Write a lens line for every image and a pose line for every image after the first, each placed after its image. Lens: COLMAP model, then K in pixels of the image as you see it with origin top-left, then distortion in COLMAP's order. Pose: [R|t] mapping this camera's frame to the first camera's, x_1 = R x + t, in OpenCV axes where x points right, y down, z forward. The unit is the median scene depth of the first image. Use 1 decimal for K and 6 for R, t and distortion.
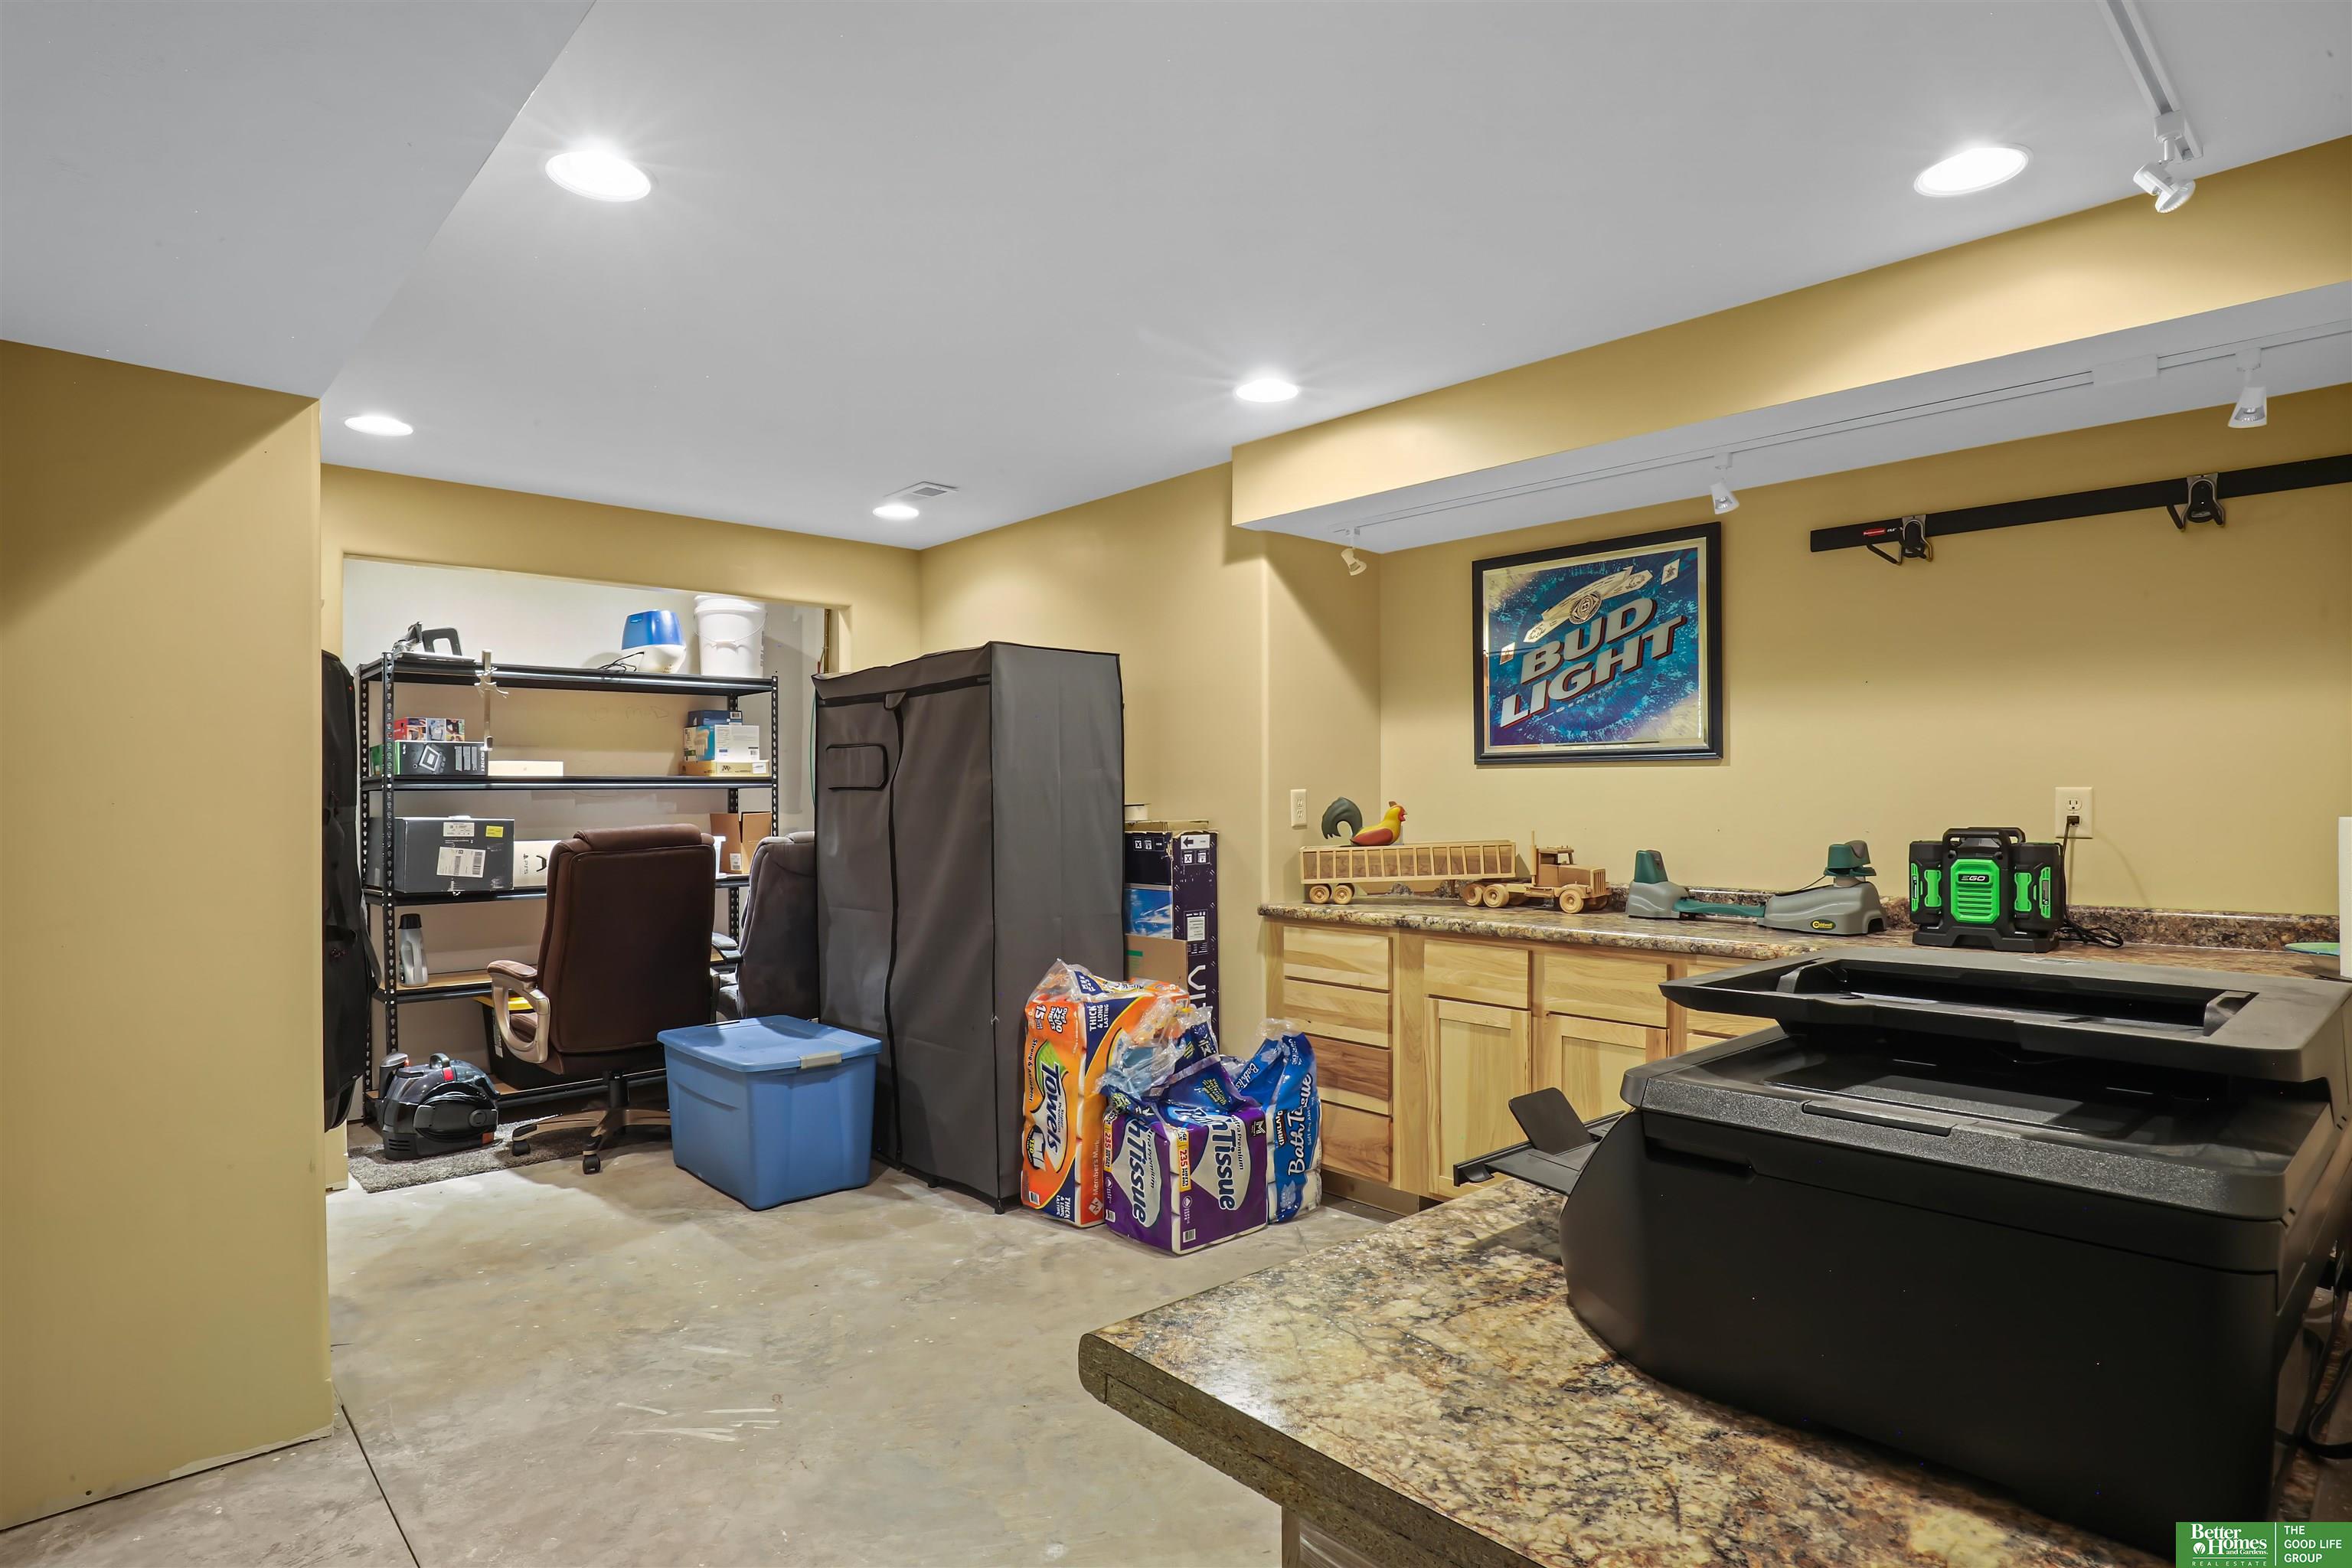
lens RADIAL K [[1258.7, 0, 1176.9], [0, 1258.7, 794.1], [0, 0, 1]] dist [-0.004556, 0.001245]
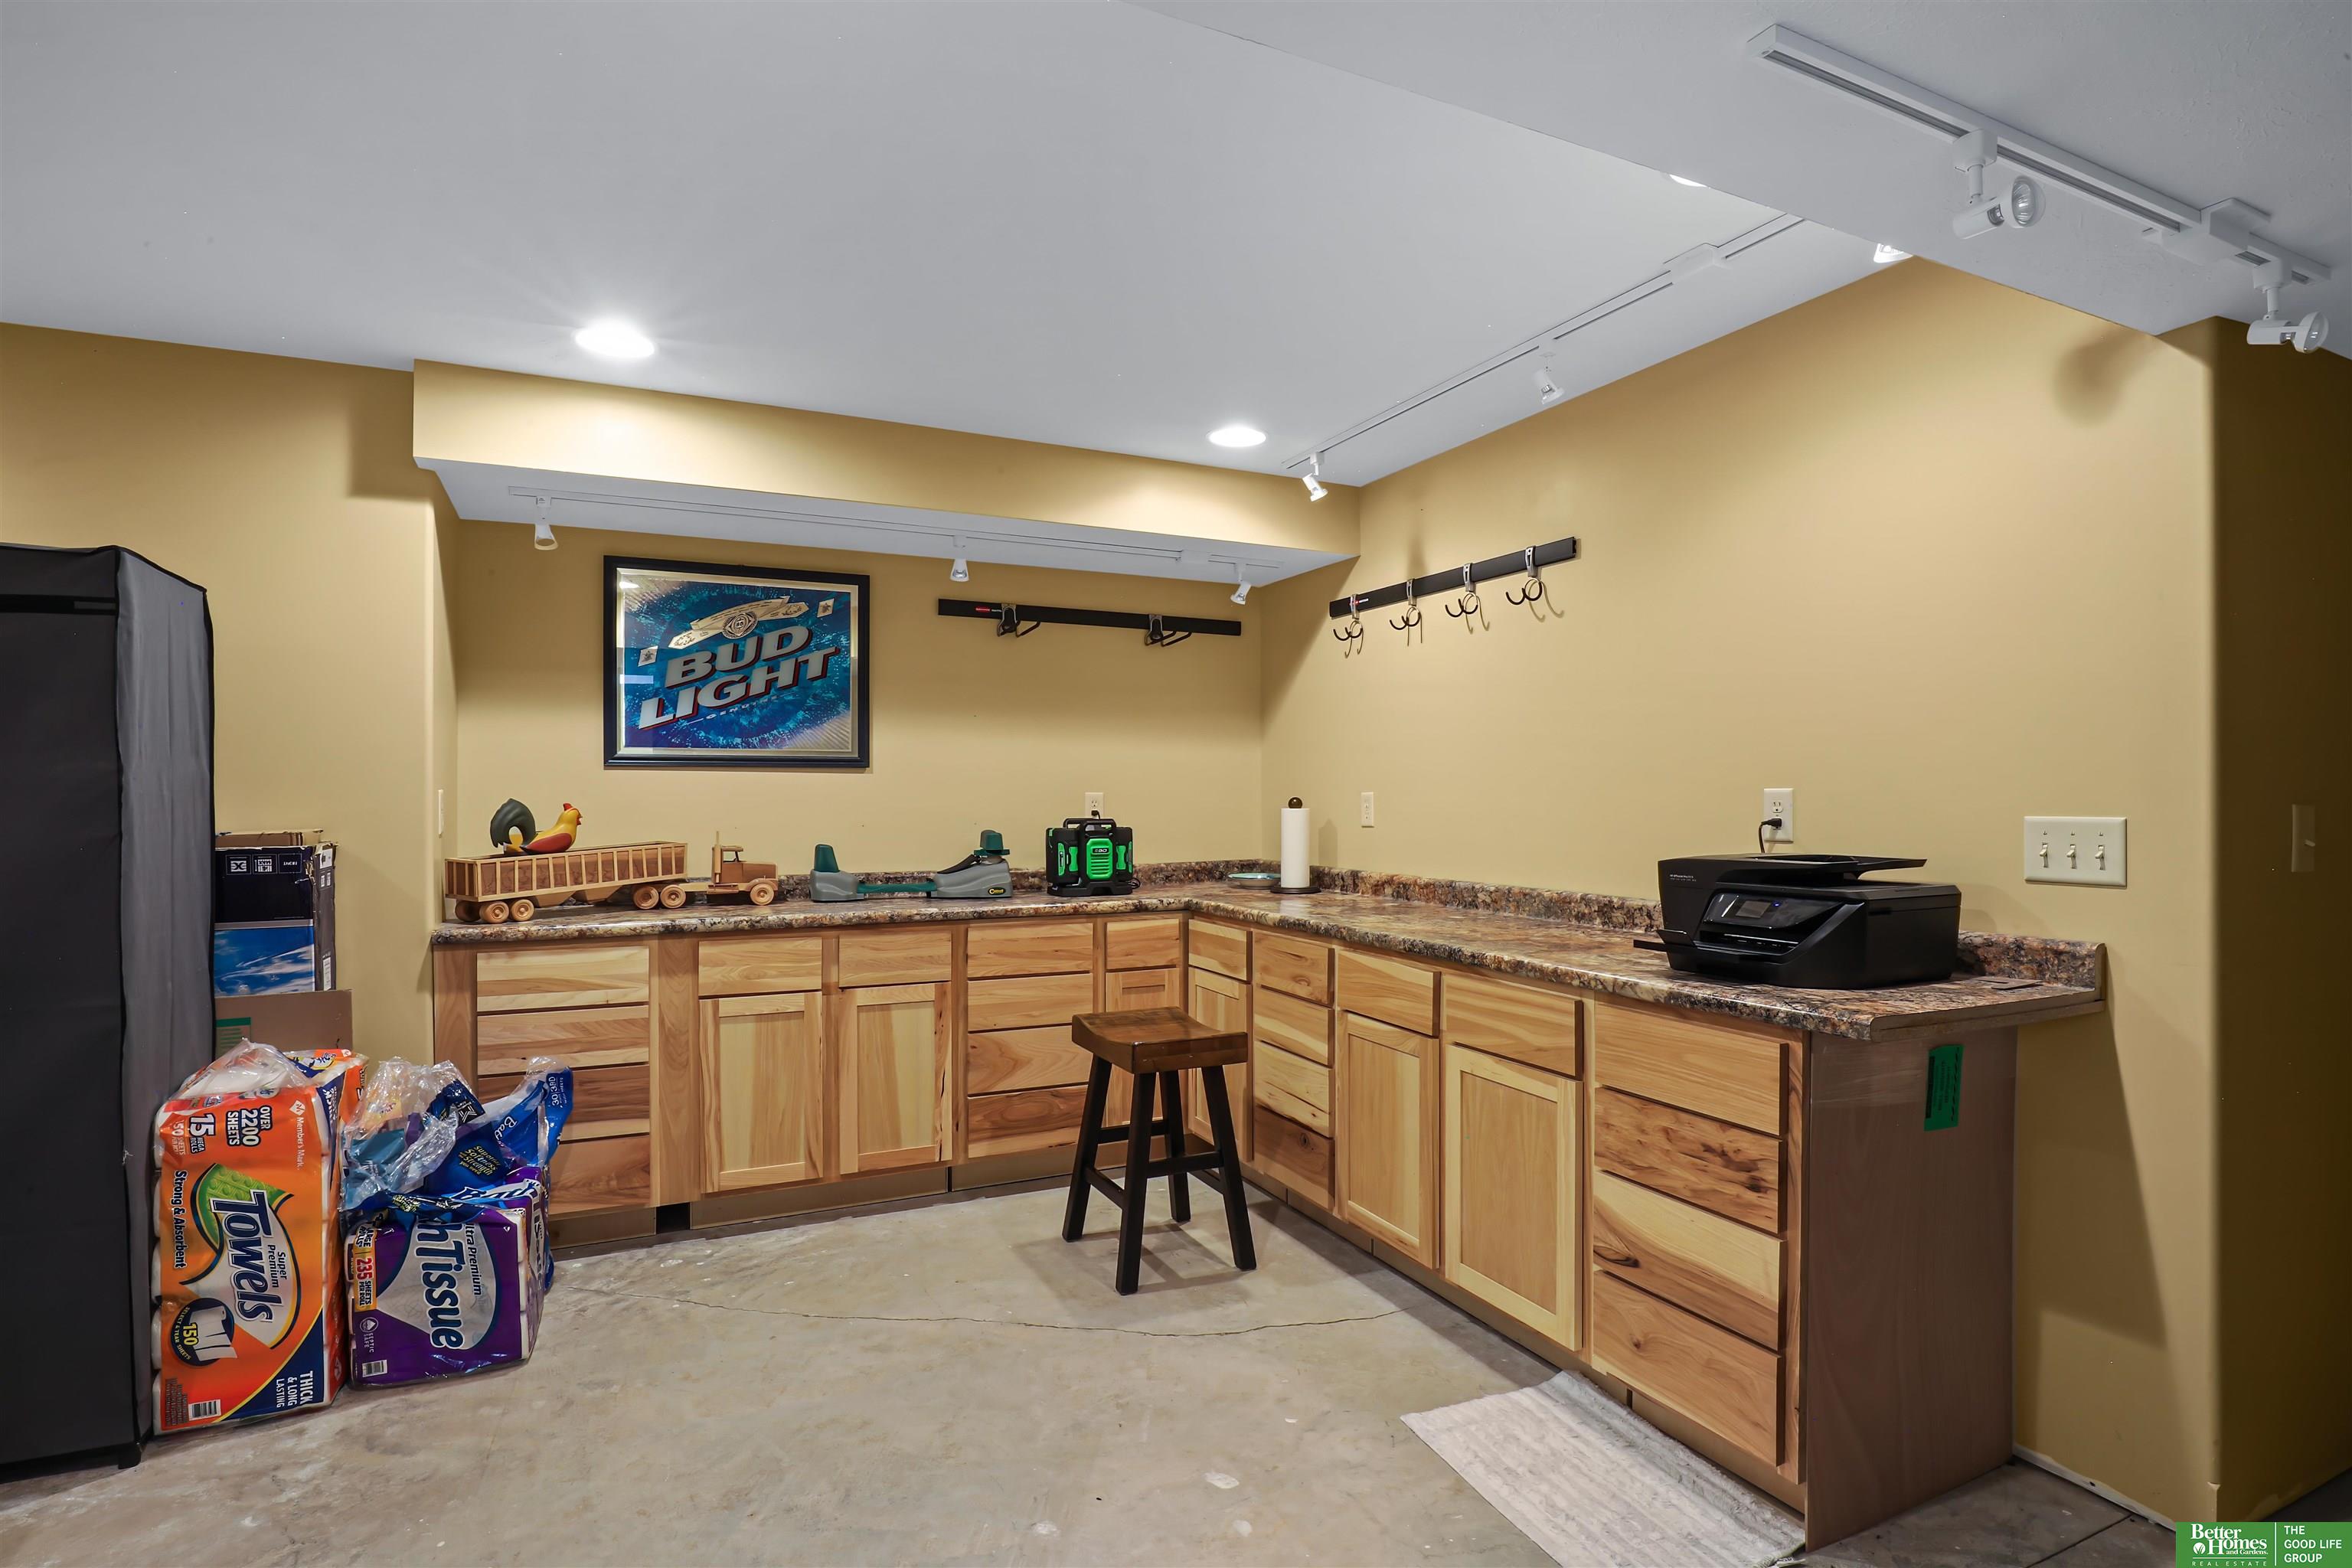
lens RADIAL K [[1193.8, 0, 1177.7], [0, 1193.8, 790.7], [0, 0, 1]] dist [-0.000010, 0.002261]
pose [[0.317007, 0.006422, 0.948401, -0.554603], [-0.002171, 0.999979, -0.006046, 0.000687], [-0.948421, -0.000143, 0.317014, 0.325629]]
